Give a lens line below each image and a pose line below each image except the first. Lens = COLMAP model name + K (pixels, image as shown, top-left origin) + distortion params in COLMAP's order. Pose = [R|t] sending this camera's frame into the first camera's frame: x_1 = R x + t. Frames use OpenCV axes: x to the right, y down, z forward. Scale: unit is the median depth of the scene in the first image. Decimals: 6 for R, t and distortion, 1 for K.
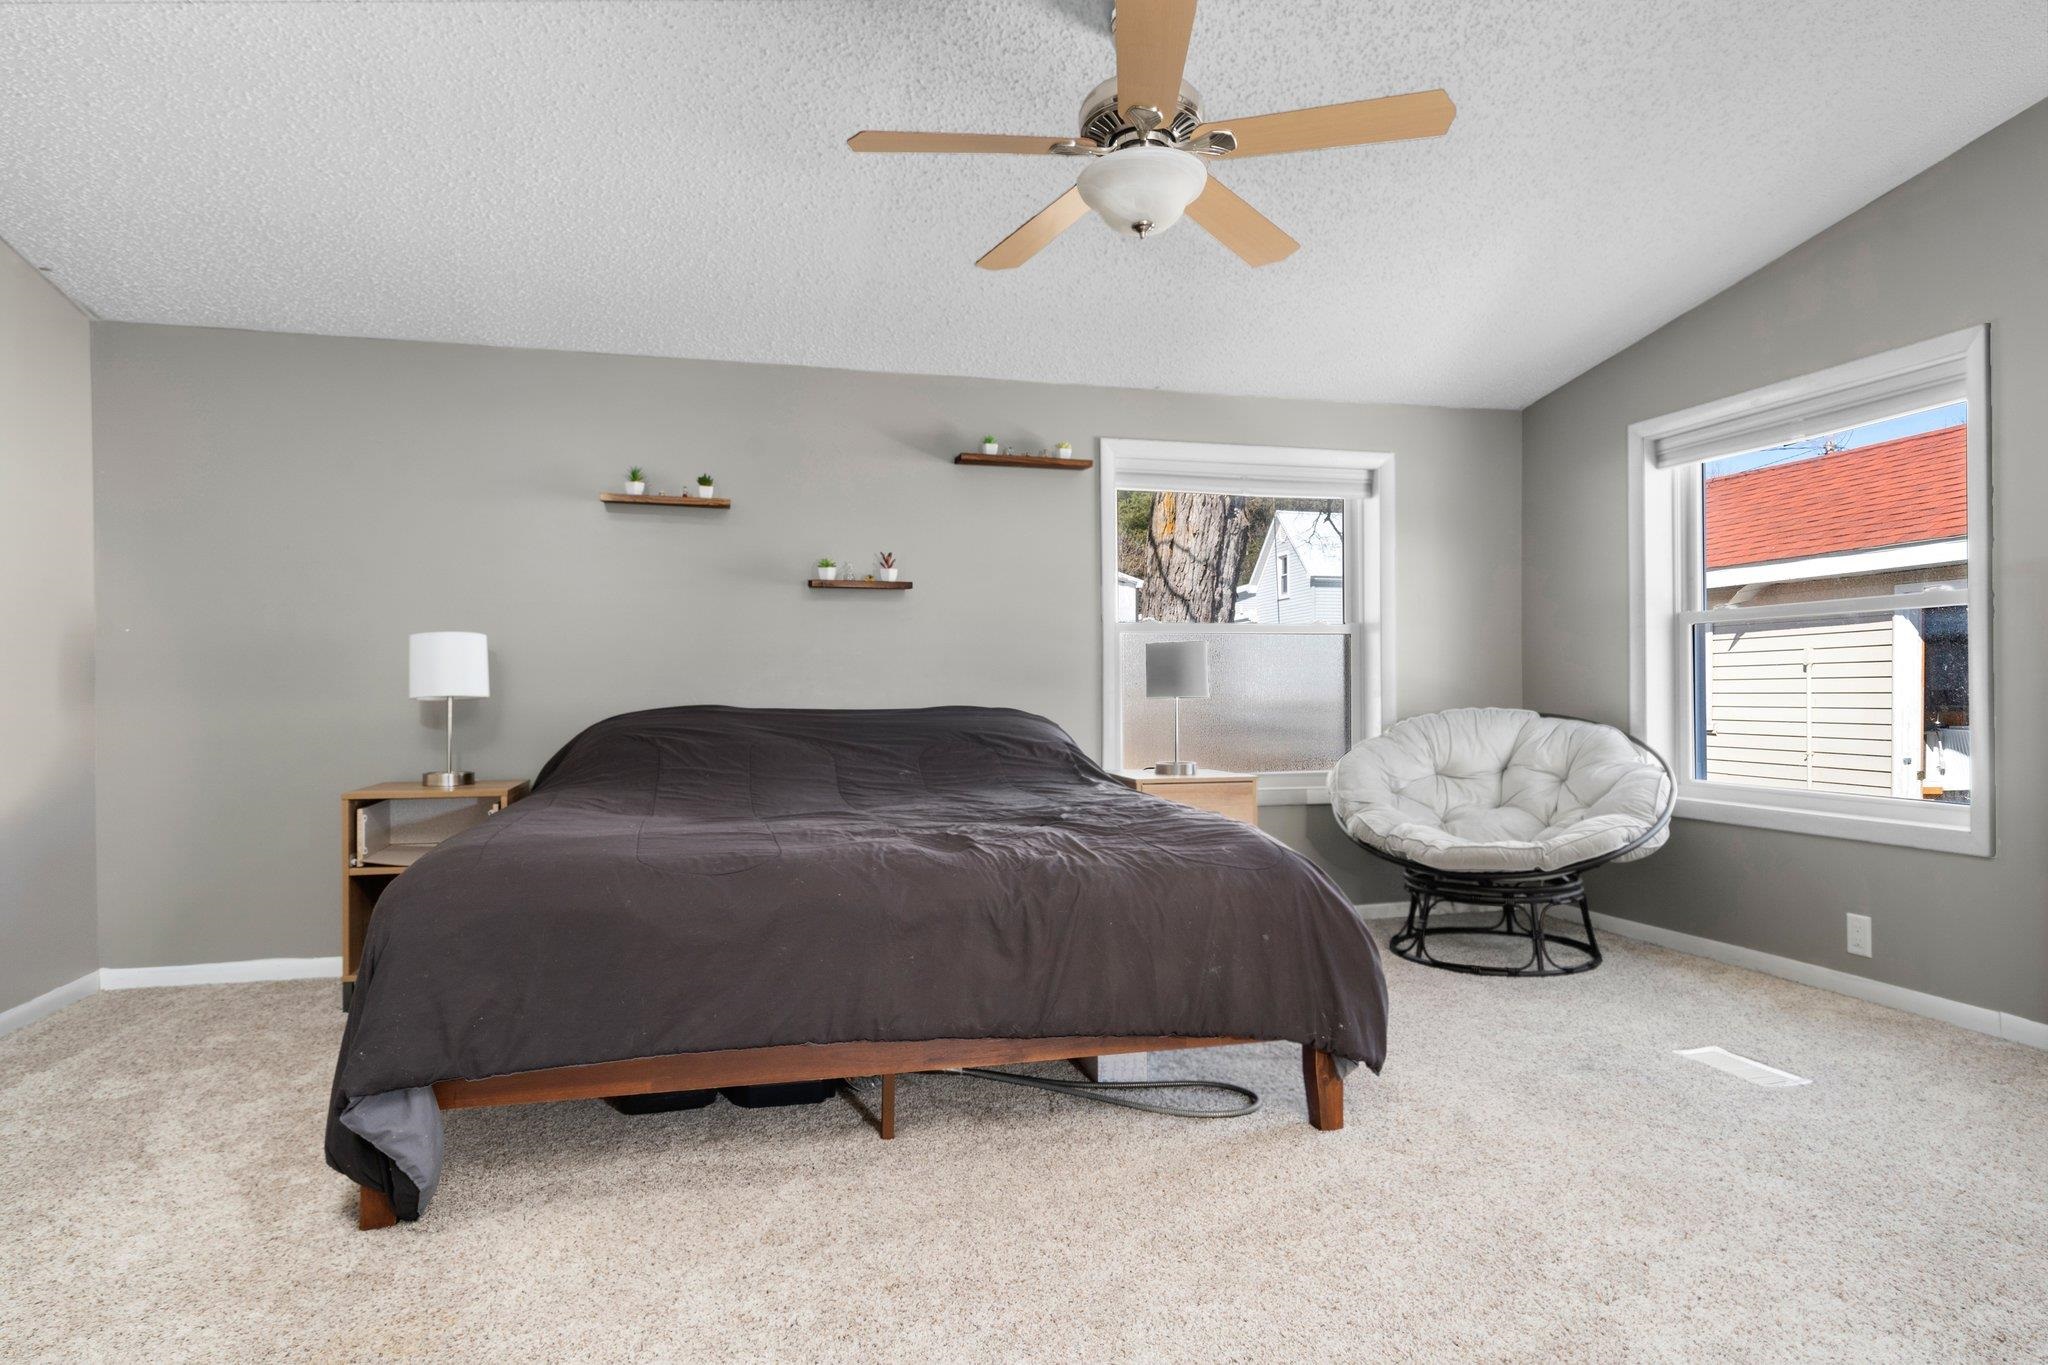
lens RADIAL K [[1153.6, 0, 1024.7], [0, 1153.6, 679.3], [0, 0, 1]] dist [0.002511, 0.001133]
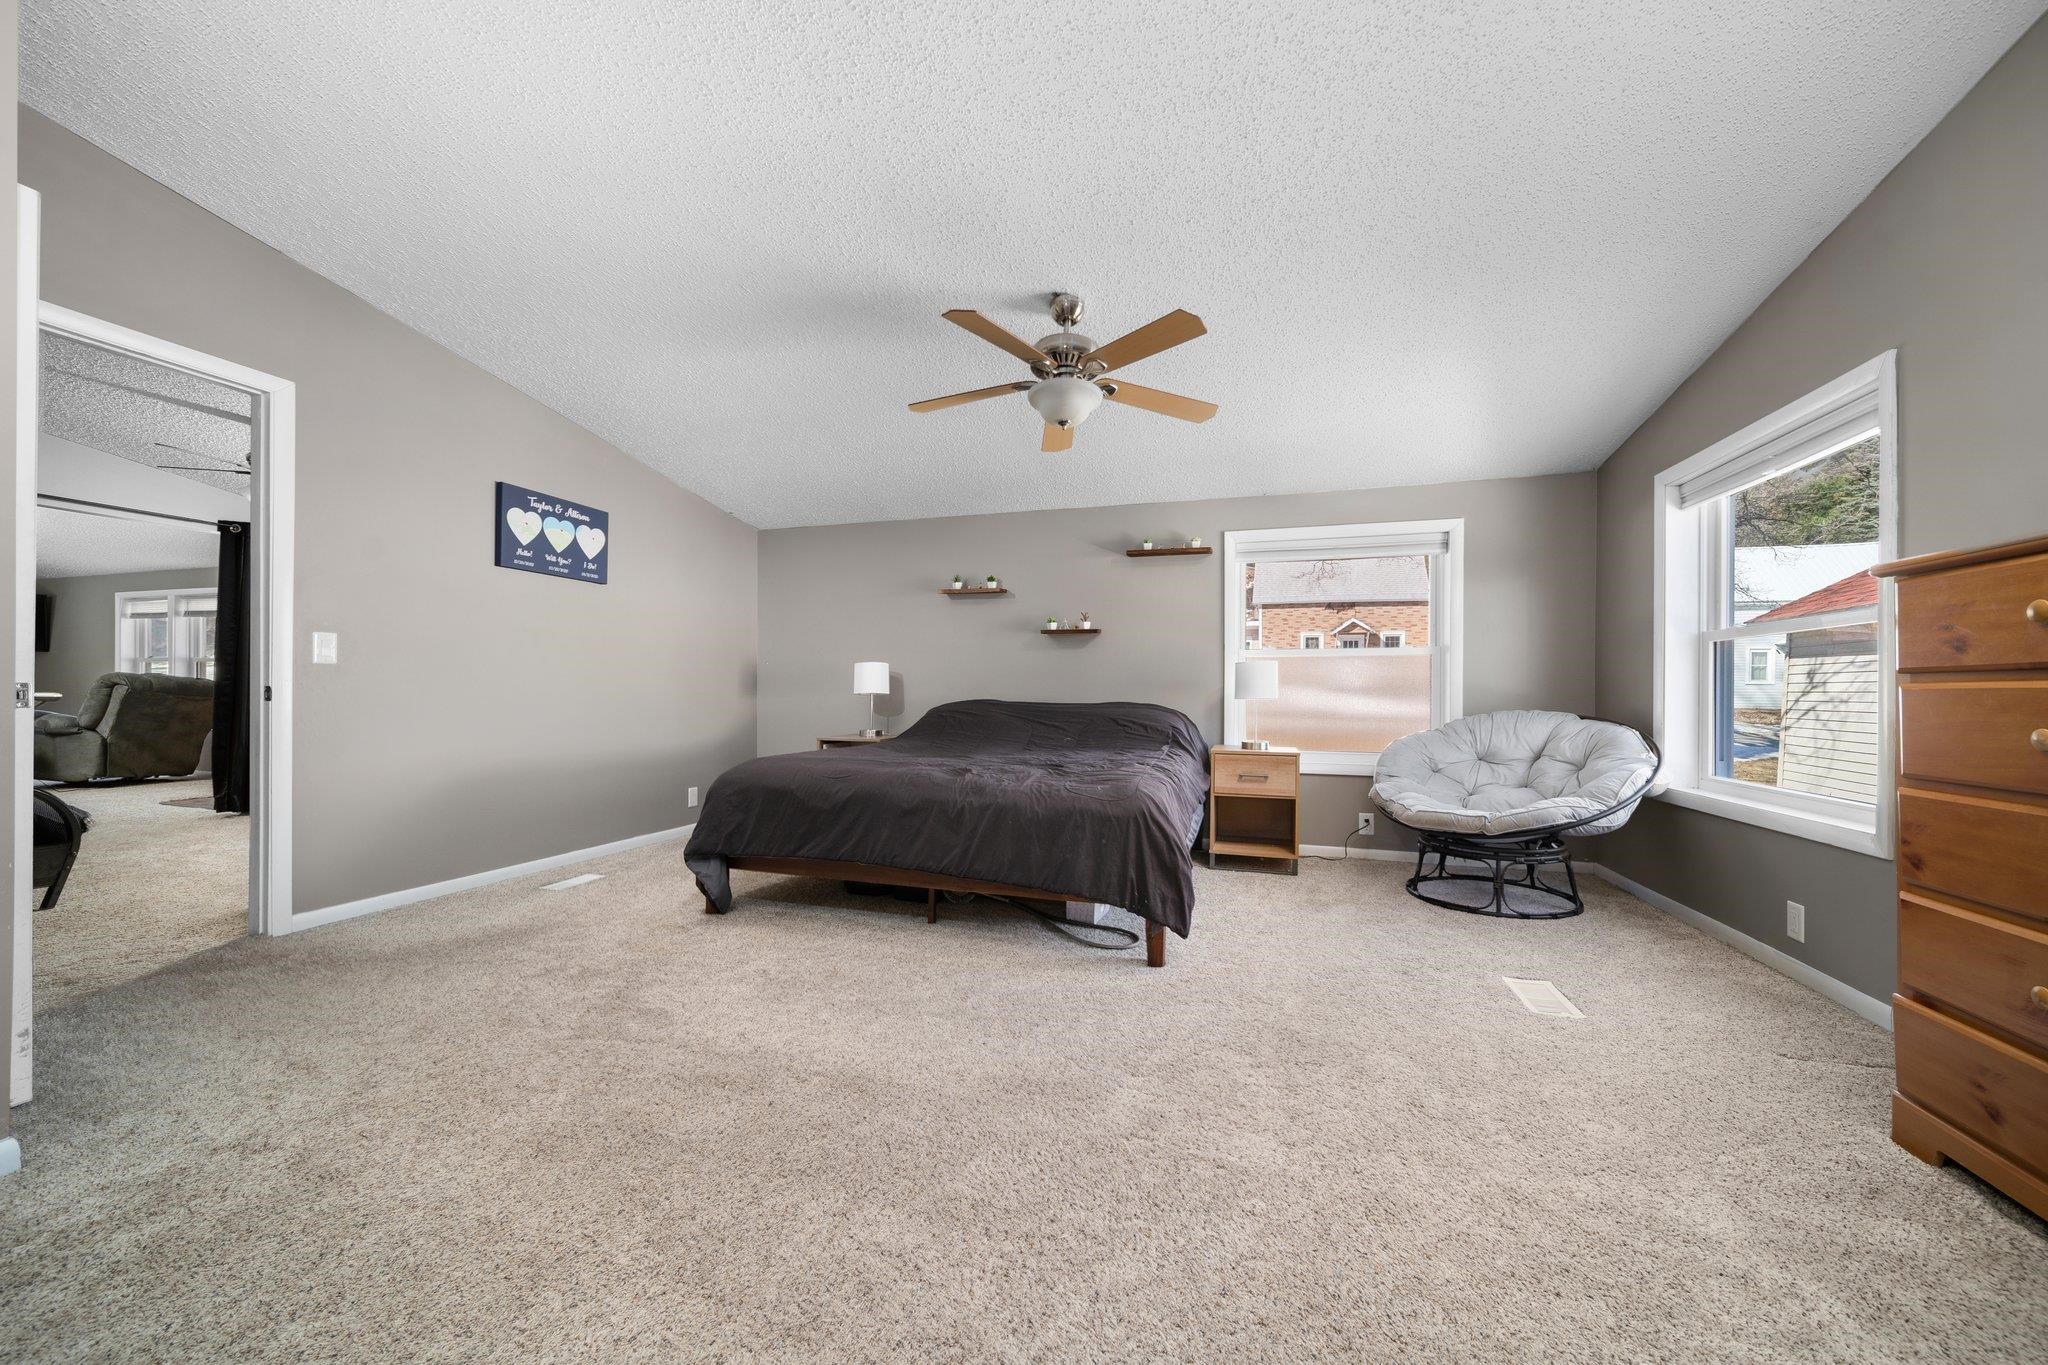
lens RADIAL K [[720.2, 0, 1027.8], [0, 720.2, 690.1], [0, 0, 1]] dist [-0.001355, 0.000201]
pose [[0.858220, 0.007623, -0.513225, 0.370730], [-0.005561, 0.999969, 0.005554, 0.001171], [0.513252, -0.001912, 0.858236, 0.032177]]
